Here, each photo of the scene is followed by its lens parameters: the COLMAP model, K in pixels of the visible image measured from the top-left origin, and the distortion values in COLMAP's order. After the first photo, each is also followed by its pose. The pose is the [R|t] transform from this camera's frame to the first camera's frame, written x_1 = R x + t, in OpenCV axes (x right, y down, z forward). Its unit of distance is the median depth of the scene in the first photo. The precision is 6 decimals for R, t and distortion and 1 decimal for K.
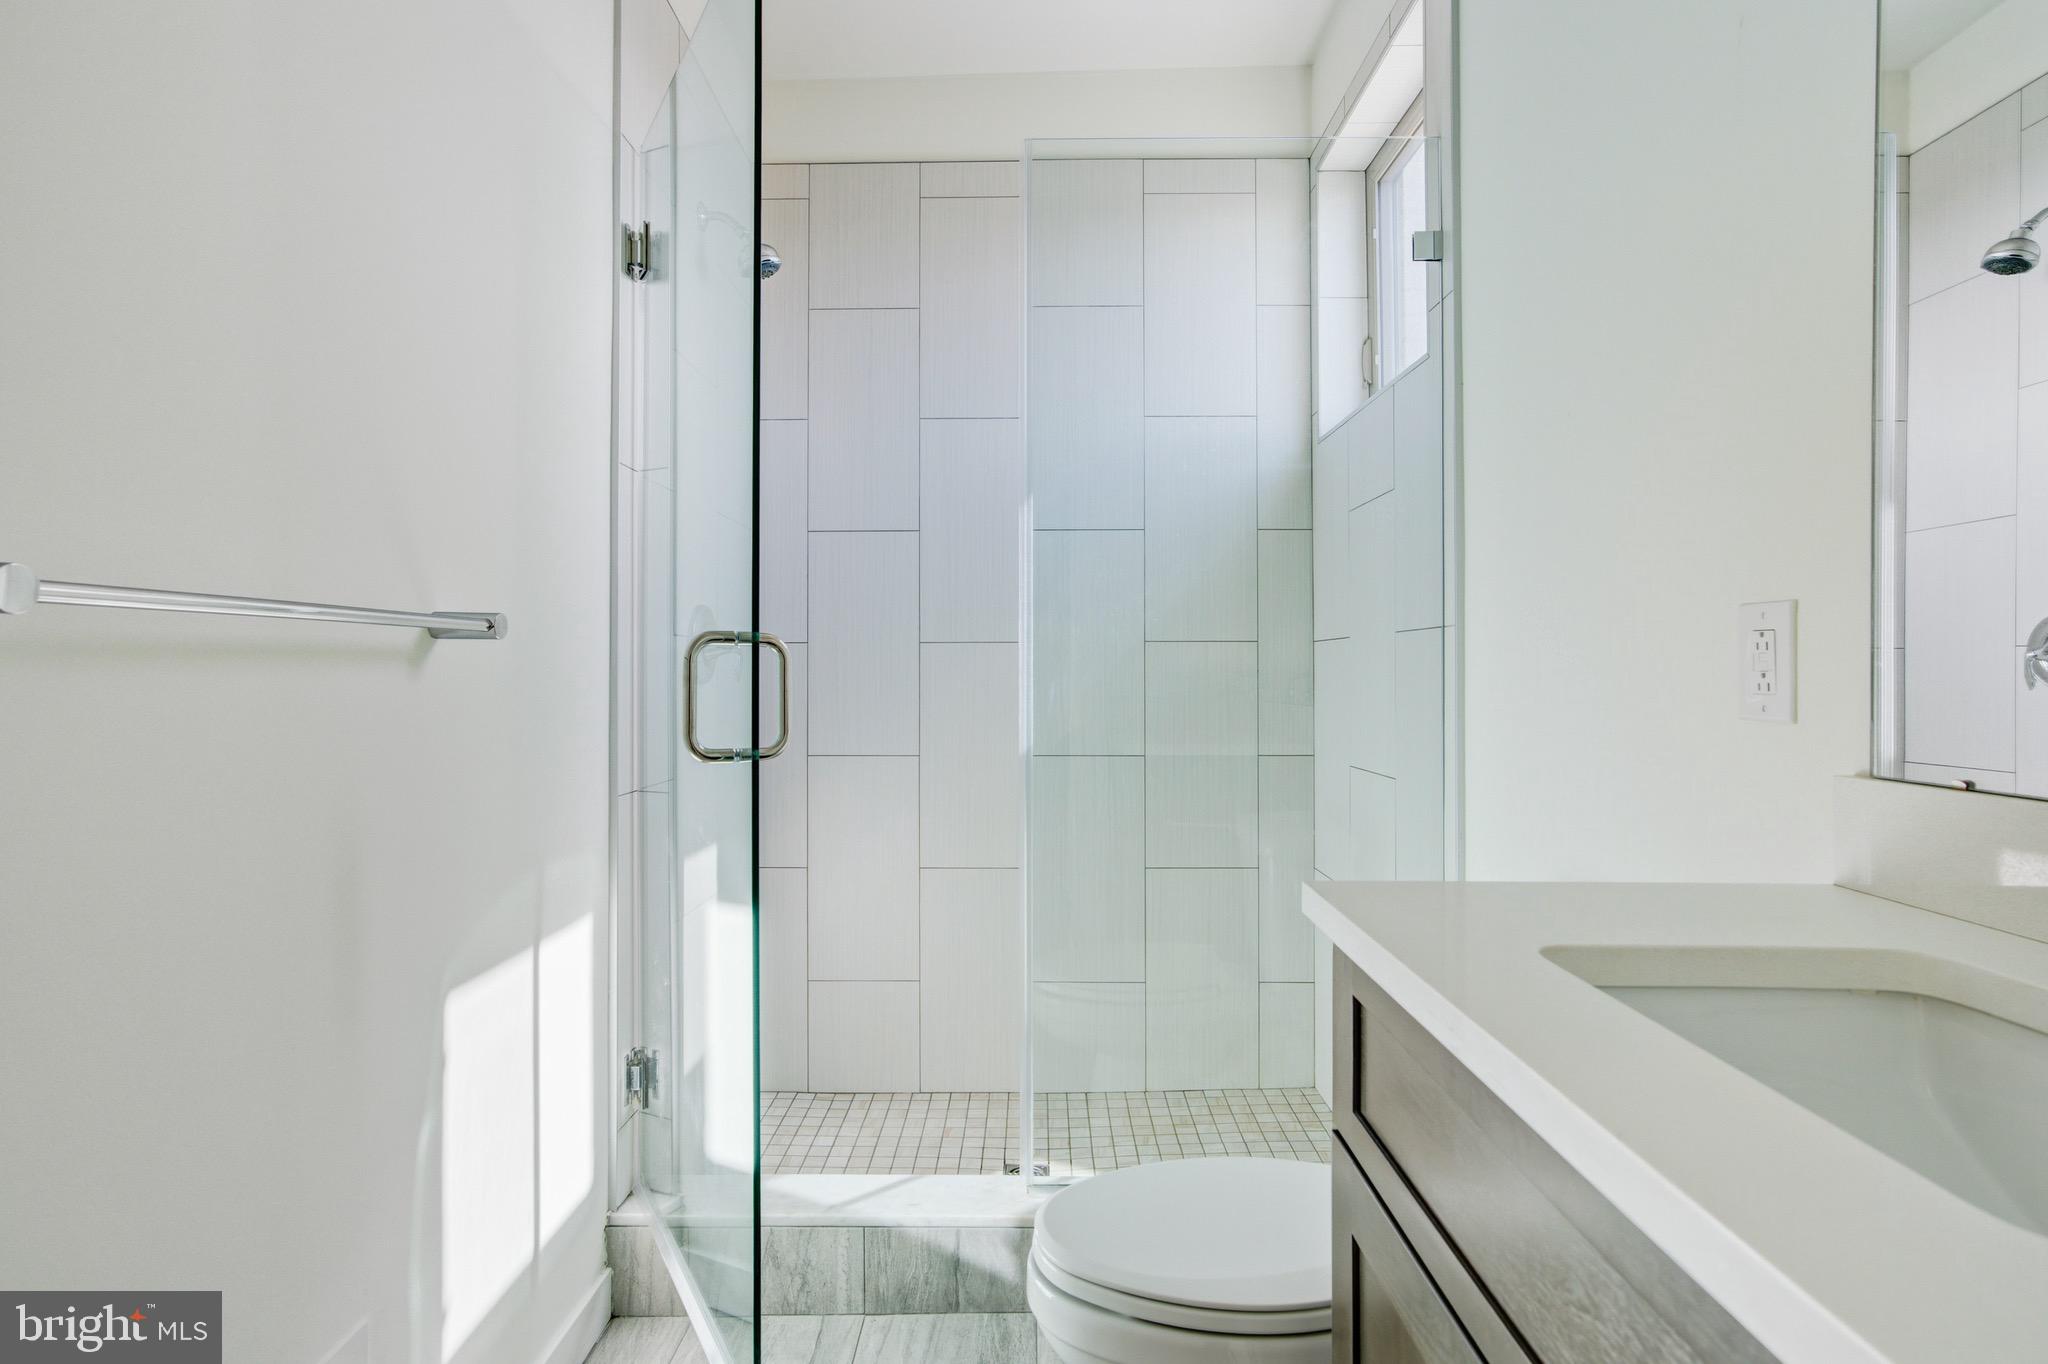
lens RADIAL K [[1011.1, 0, 1018.9], [0, 1011.1, 660.0], [0, 0, 1]] dist [-0.007738, 0.009718]
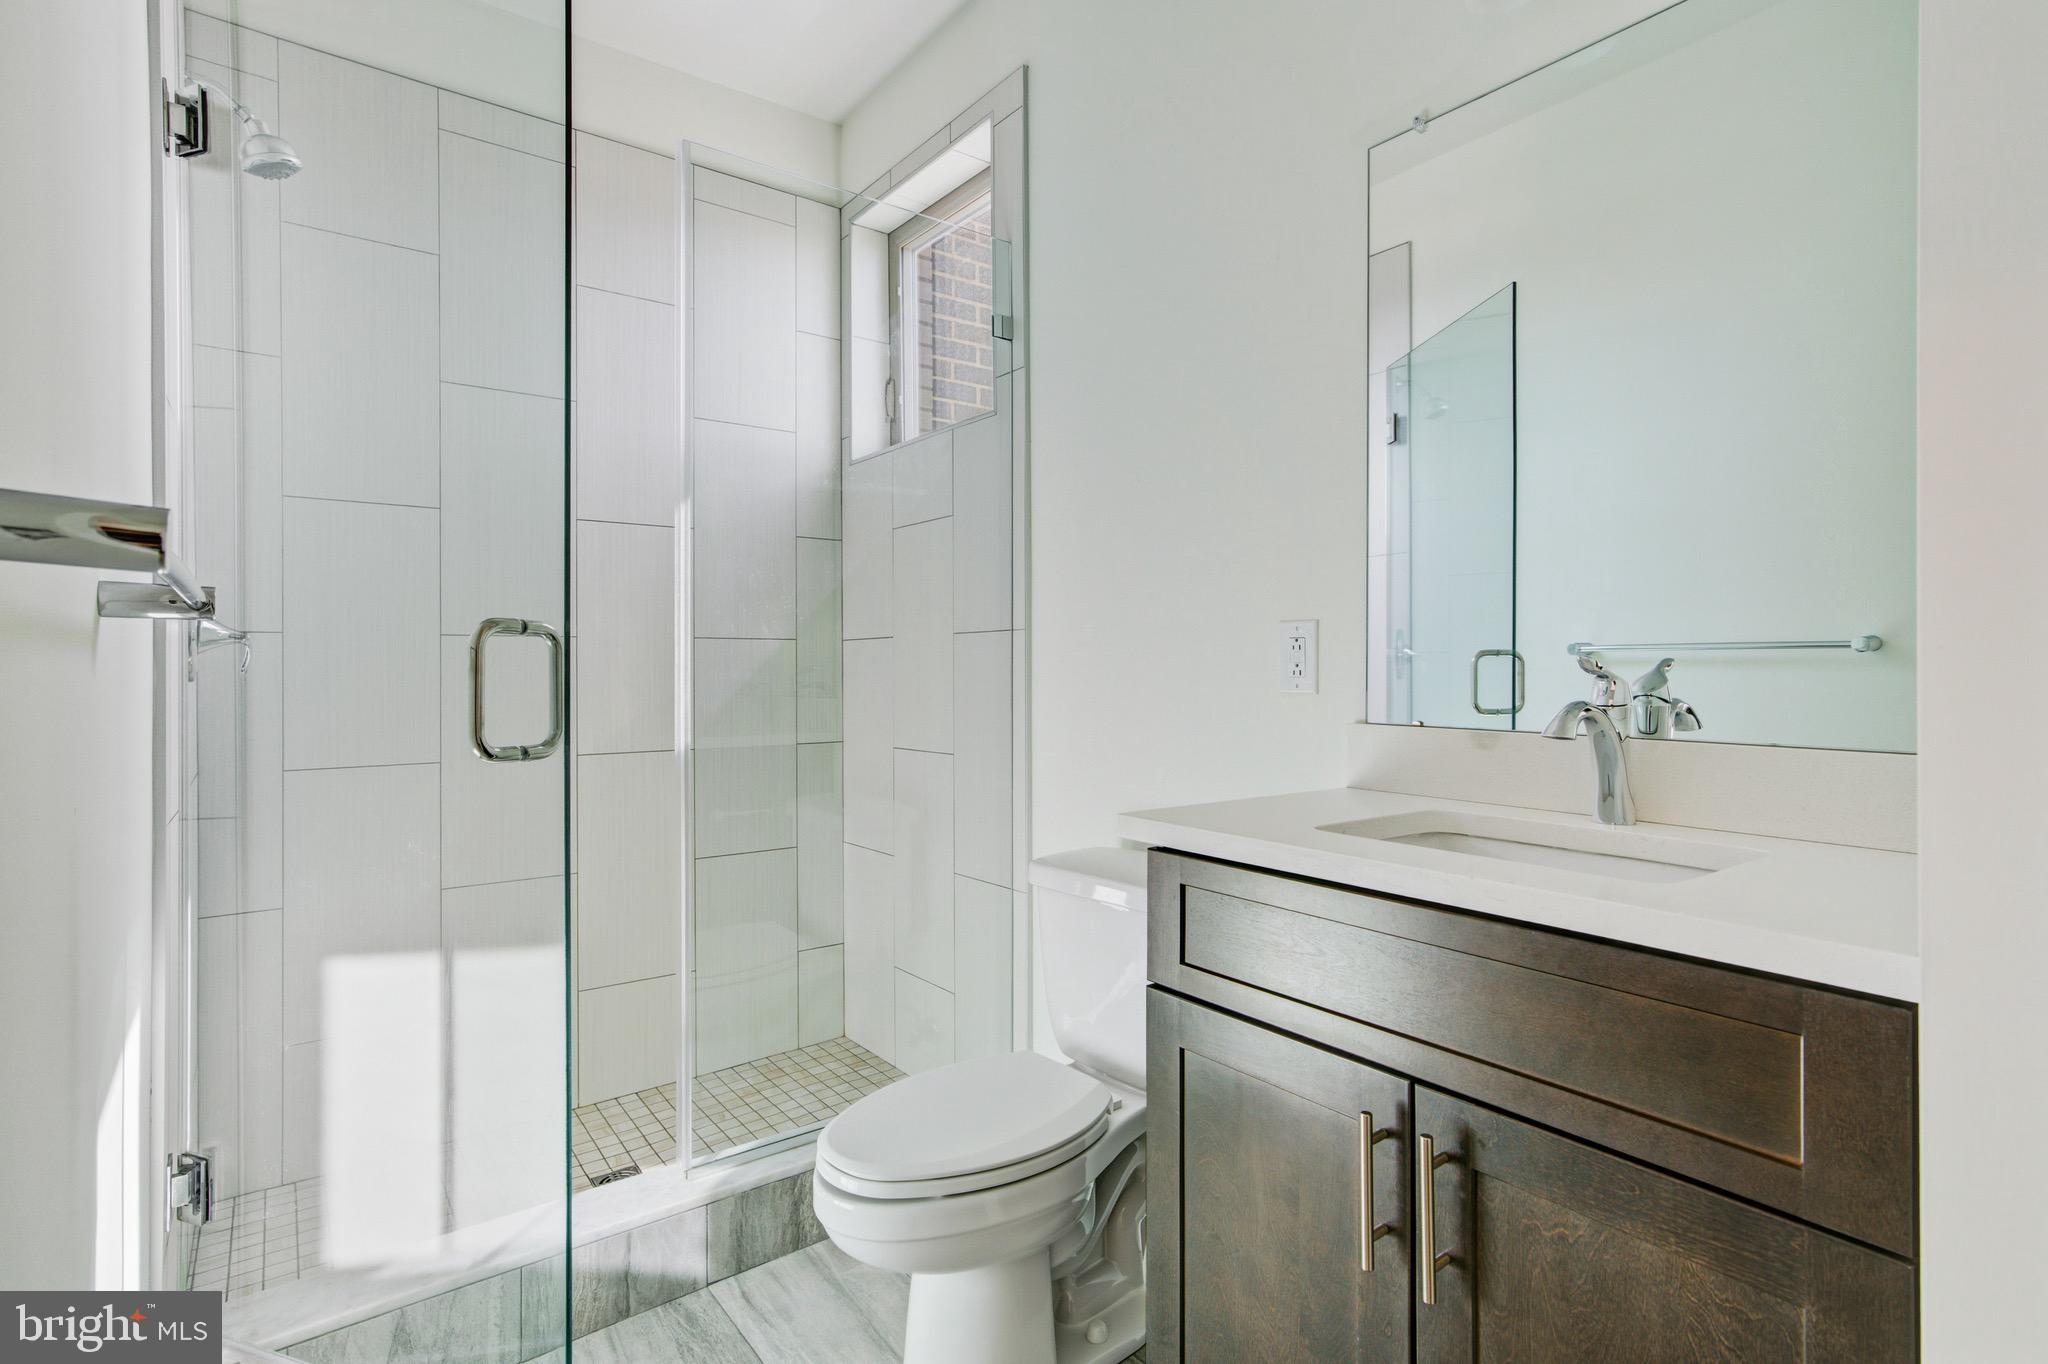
lens RADIAL K [[1011.1, 0, 999.1], [0, 1011.1, 663.7], [0, 0, 1]] dist [-0.007738, 0.009718]
pose [[0.791847, 0.001693, 0.610717, -0.360166], [-0.004075, 0.999989, 0.002512, 0.005817], [-0.610706, -0.004478, 0.791845, 0.004433]]
